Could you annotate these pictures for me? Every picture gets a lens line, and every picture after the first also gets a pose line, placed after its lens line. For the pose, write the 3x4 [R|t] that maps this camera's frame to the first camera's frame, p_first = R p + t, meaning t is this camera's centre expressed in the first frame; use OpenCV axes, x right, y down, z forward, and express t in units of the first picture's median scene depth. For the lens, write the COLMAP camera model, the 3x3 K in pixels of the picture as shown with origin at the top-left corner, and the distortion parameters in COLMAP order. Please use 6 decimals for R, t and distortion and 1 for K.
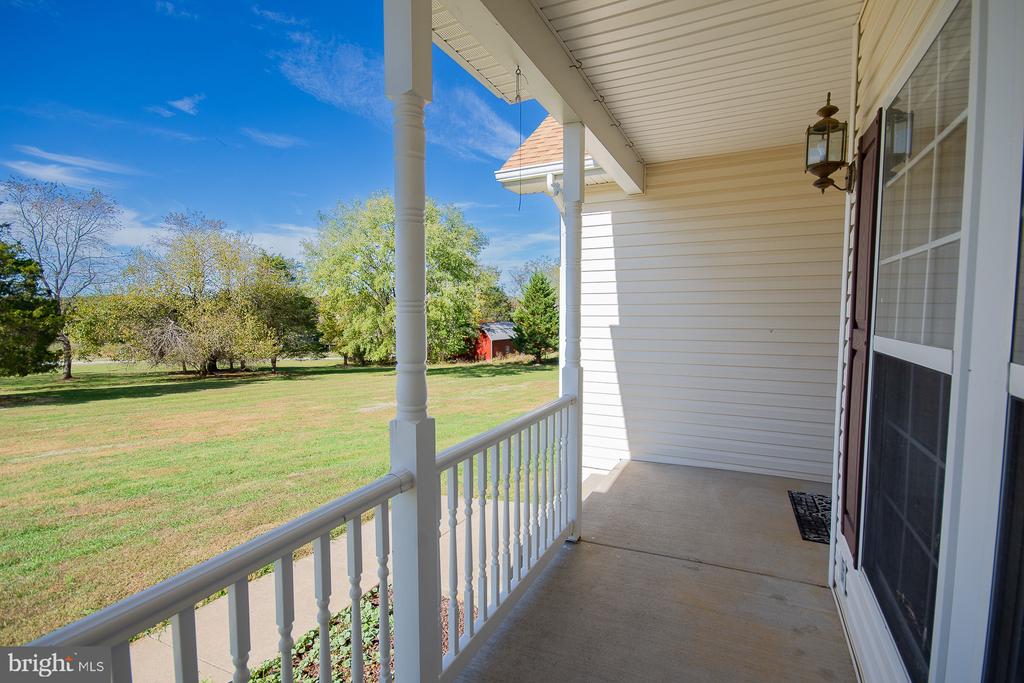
lens RADIAL K [[456.0, 0, 512.0], [0, 456.0, 341.5], [0, 0, 1]] dist [-0.019313, -0.000112]
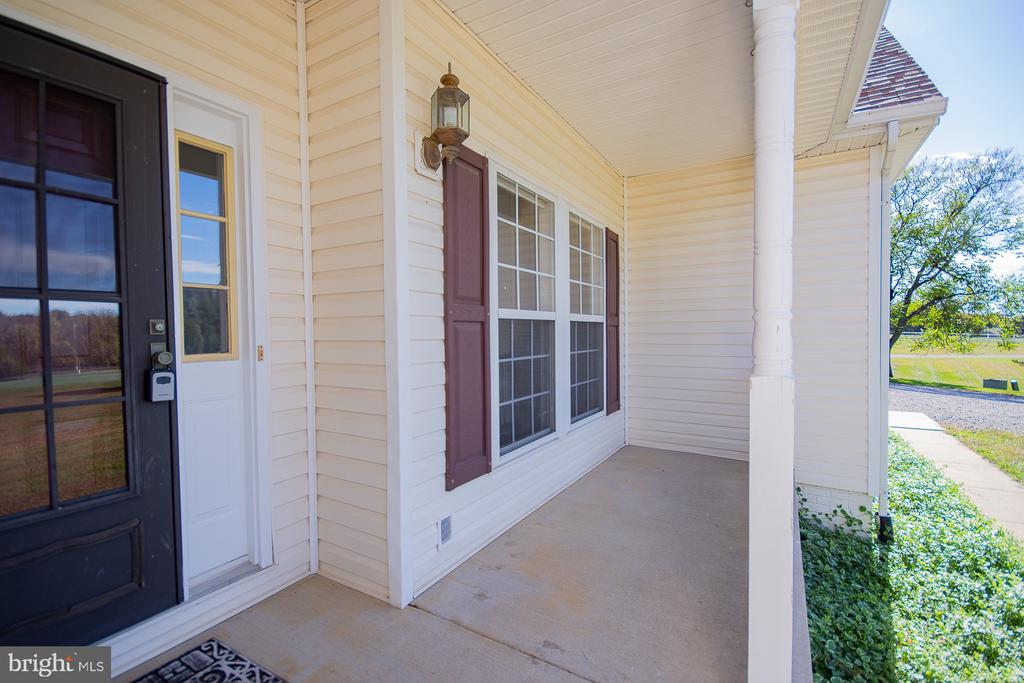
lens RADIAL K [[450.2, 0, 512.0], [0, 450.2, 341.5], [0, 0, 1]] dist [0.000287, 0.000022]
pose [[-0.997643, 0.005112, 0.068421, 0.555145], [0.011489, 0.995587, 0.093133, -0.037861], [-0.067643, 0.093700, -0.993300, 2.223403]]
